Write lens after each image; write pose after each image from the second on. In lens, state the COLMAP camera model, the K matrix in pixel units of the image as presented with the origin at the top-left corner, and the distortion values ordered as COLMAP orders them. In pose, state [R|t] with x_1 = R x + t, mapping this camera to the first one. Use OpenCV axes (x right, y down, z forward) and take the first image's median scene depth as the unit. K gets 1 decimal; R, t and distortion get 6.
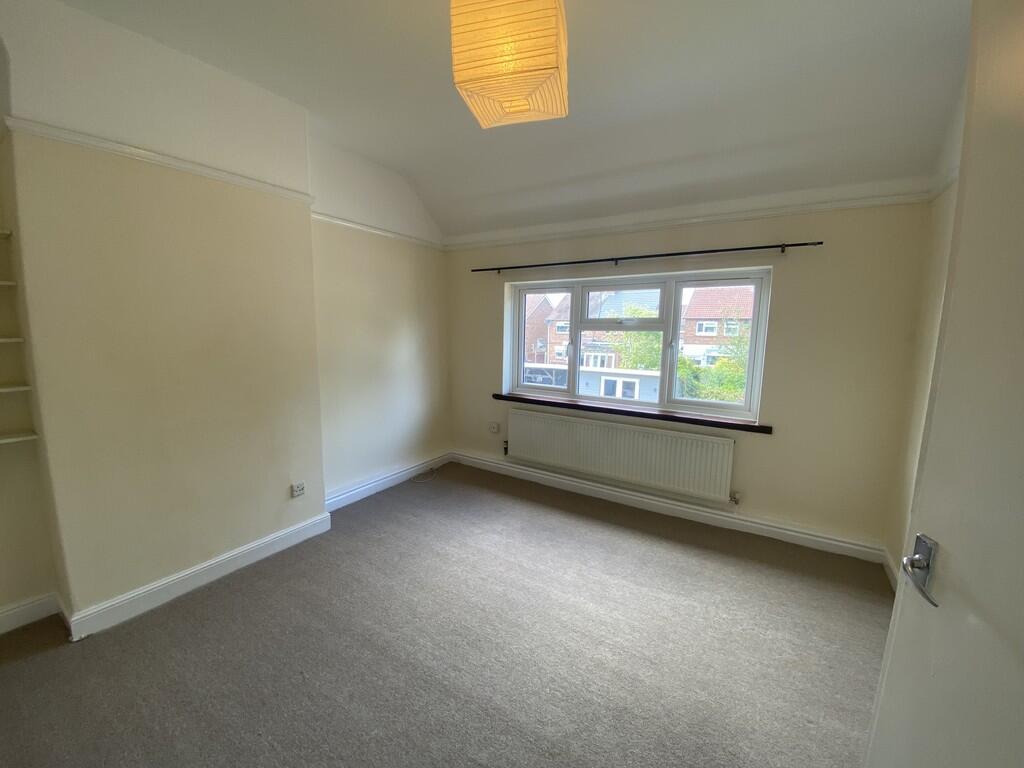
lens RADIAL K [[412.1, 0, 512.0], [0, 412.1, 384.0], [0, 0, 1]] dist [-0.011394, -0.000141]
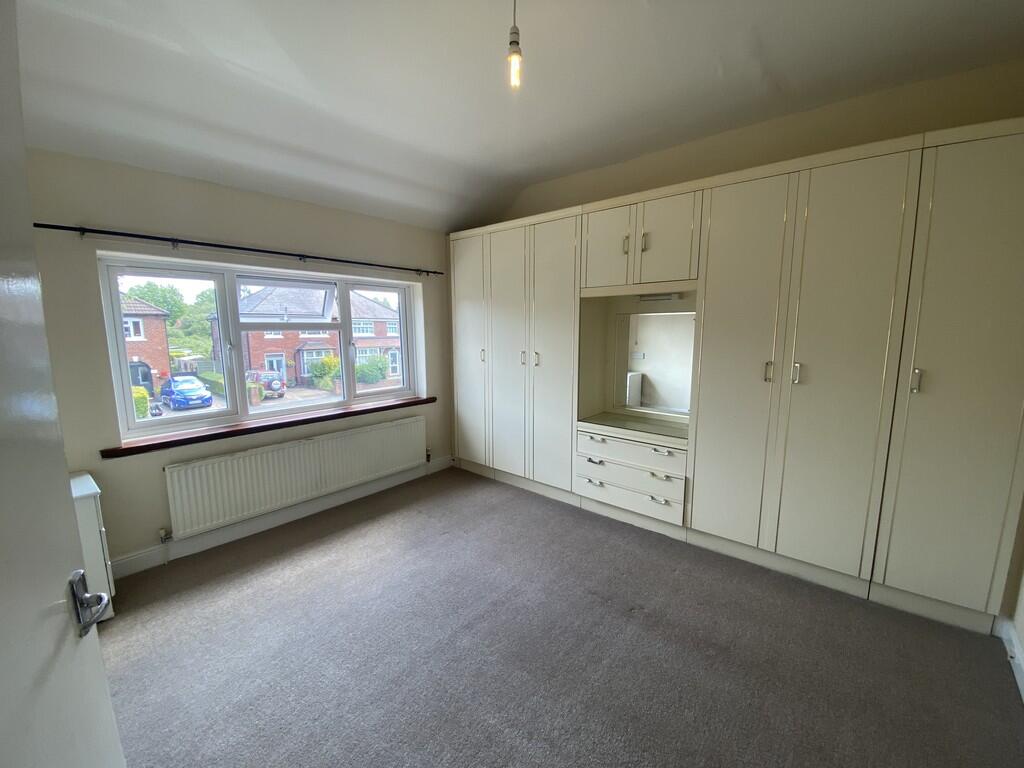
lens RADIAL K [[412.1, 0, 512.0], [0, 412.1, 384.0], [0, 0, 1]] dist [-0.011394, -0.000141]
pose [[0.132418, -0.139188, 0.981373, -0.552044], [0.141148, 0.982649, 0.120324, -0.058664], [-0.981093, 0.122586, 0.149767, 0.382531]]
